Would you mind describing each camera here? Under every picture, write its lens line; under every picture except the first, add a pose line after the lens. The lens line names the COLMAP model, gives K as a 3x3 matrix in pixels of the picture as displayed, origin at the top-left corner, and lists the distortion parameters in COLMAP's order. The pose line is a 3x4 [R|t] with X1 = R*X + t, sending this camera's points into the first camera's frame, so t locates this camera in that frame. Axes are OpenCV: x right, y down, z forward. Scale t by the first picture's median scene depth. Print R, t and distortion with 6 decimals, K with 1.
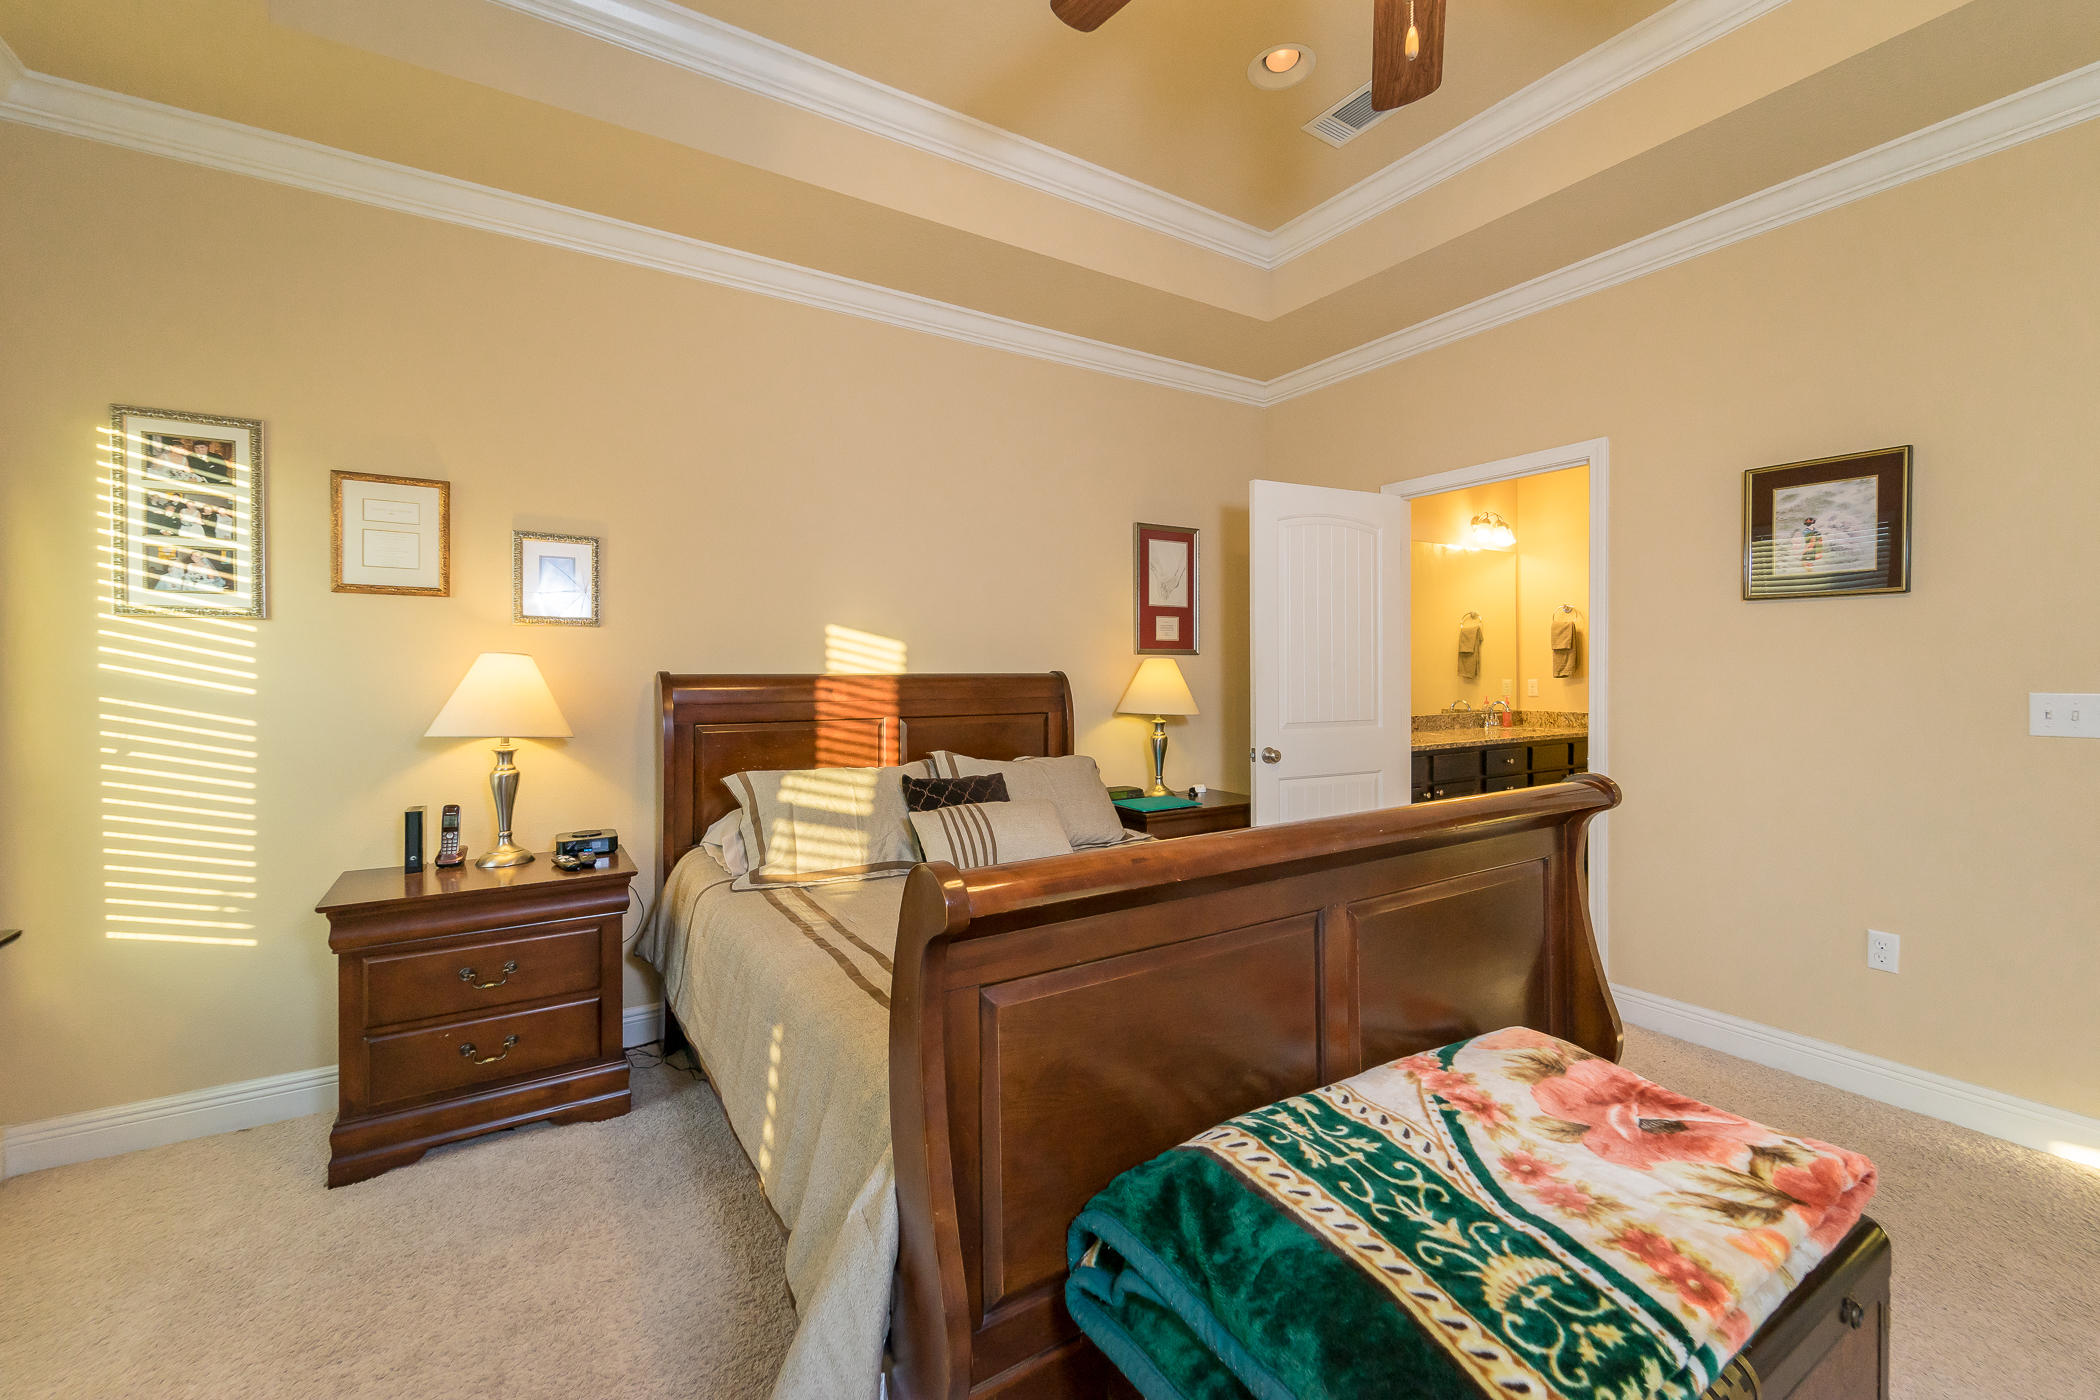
lens RADIAL K [[864.1, 0, 1036.5], [0, 864.1, 689.3], [0, 0, 1]] dist [-0.000228, -0.000164]
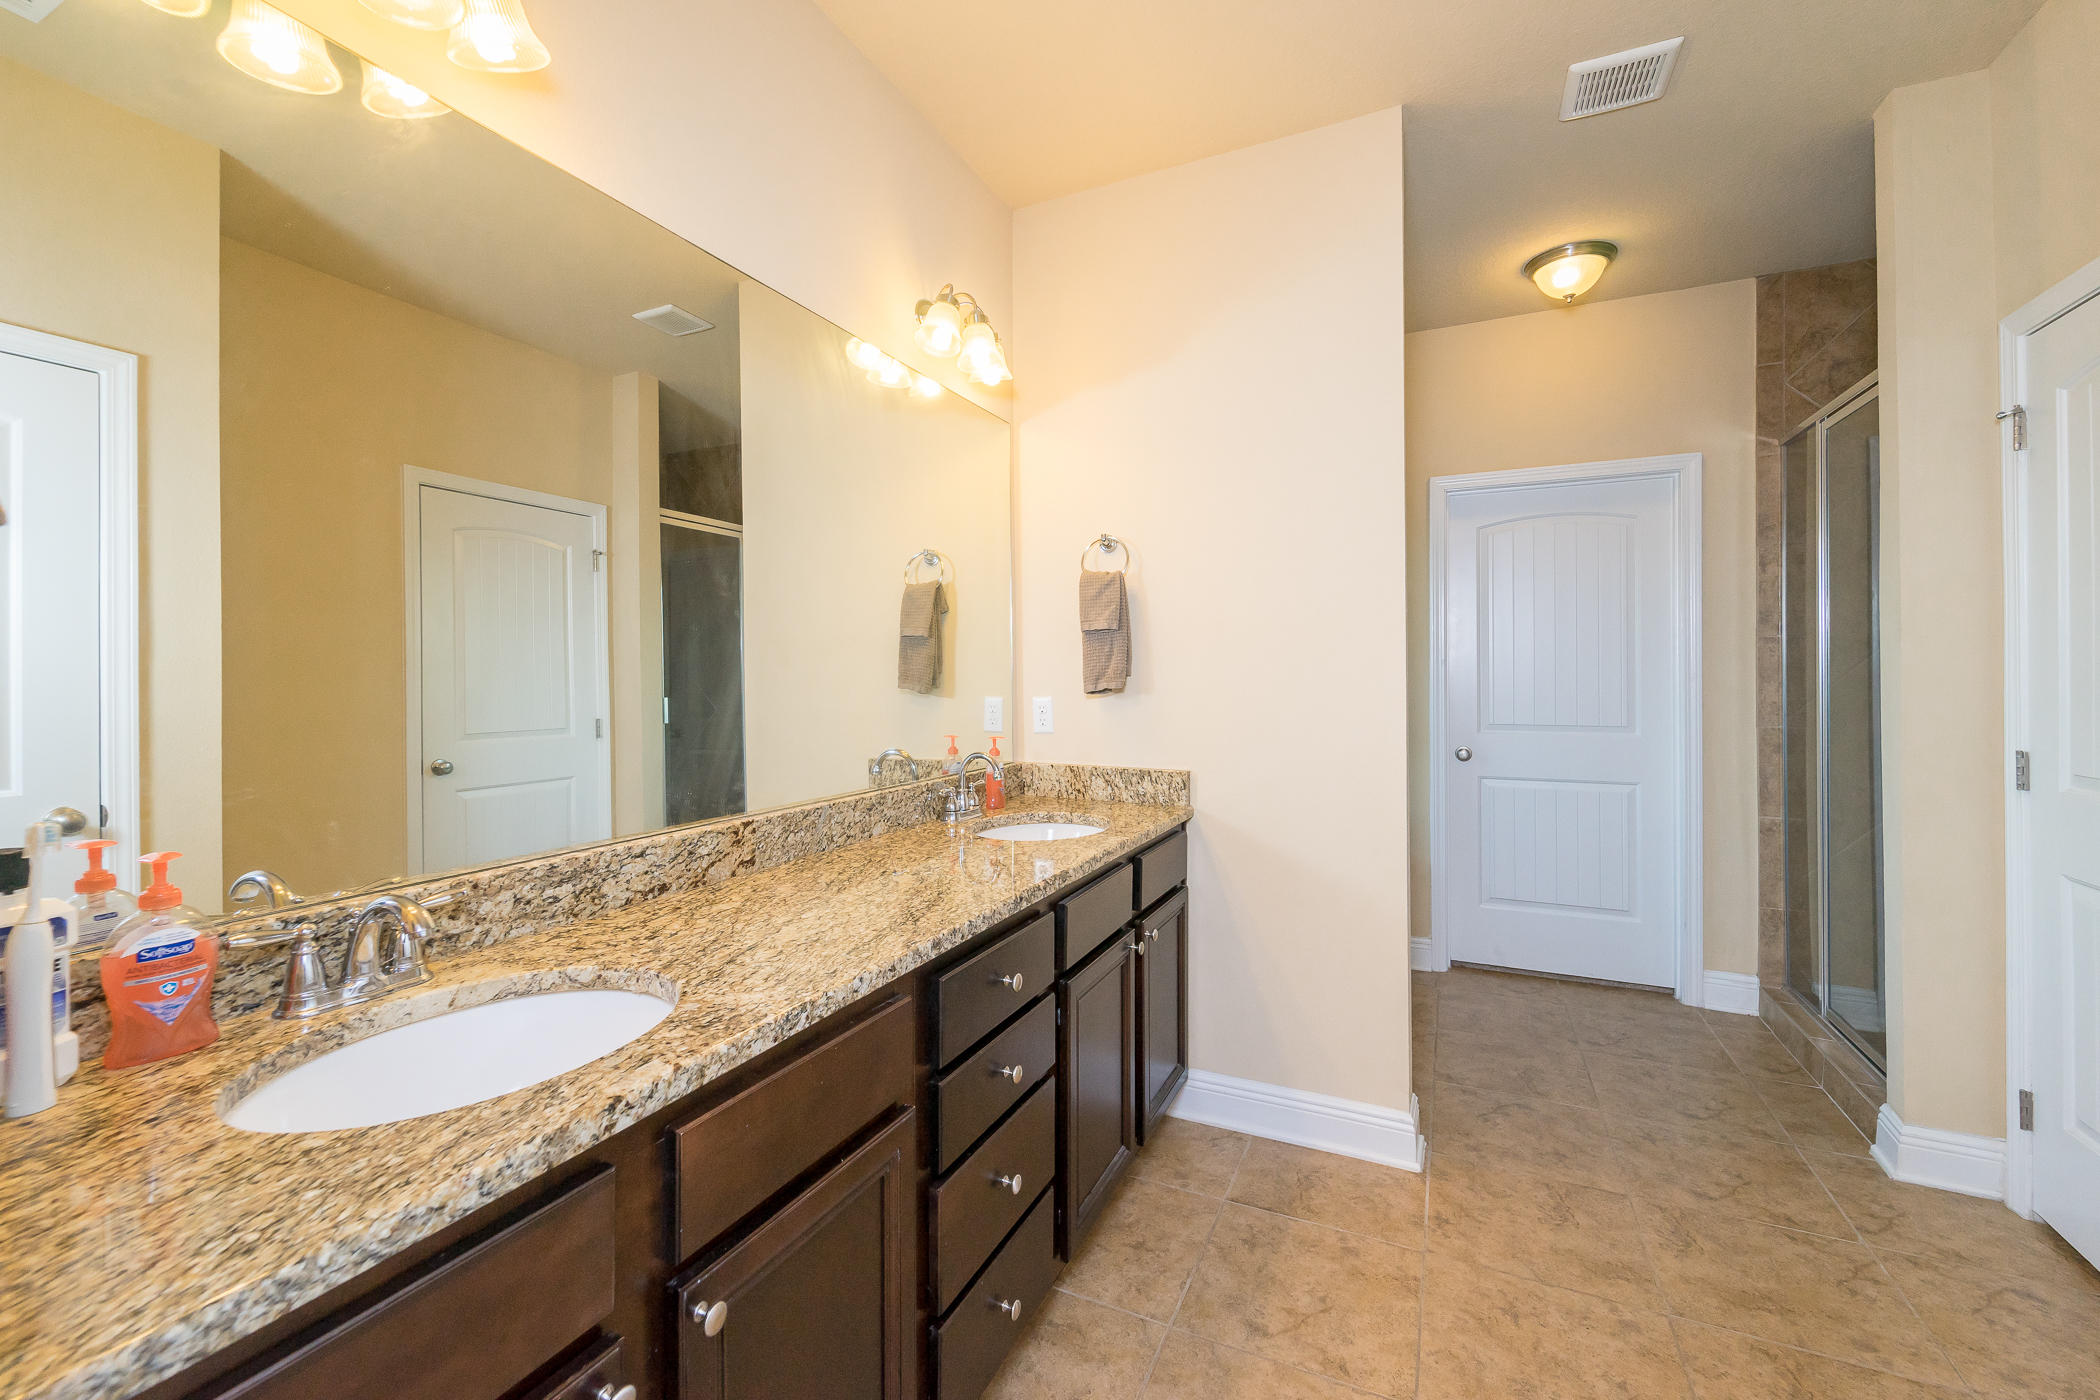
lens RADIAL K [[864.1, 0, 1038.7], [0, 864.1, 683.0], [0, 0, 1]] dist [-0.000228, -0.000164]
pose [[0.849451, -0.010003, 0.527573, 0.336912], [0.014186, 0.999892, -0.003882, -0.016511], [-0.527477, 0.010782, 0.849501, 0.624467]]
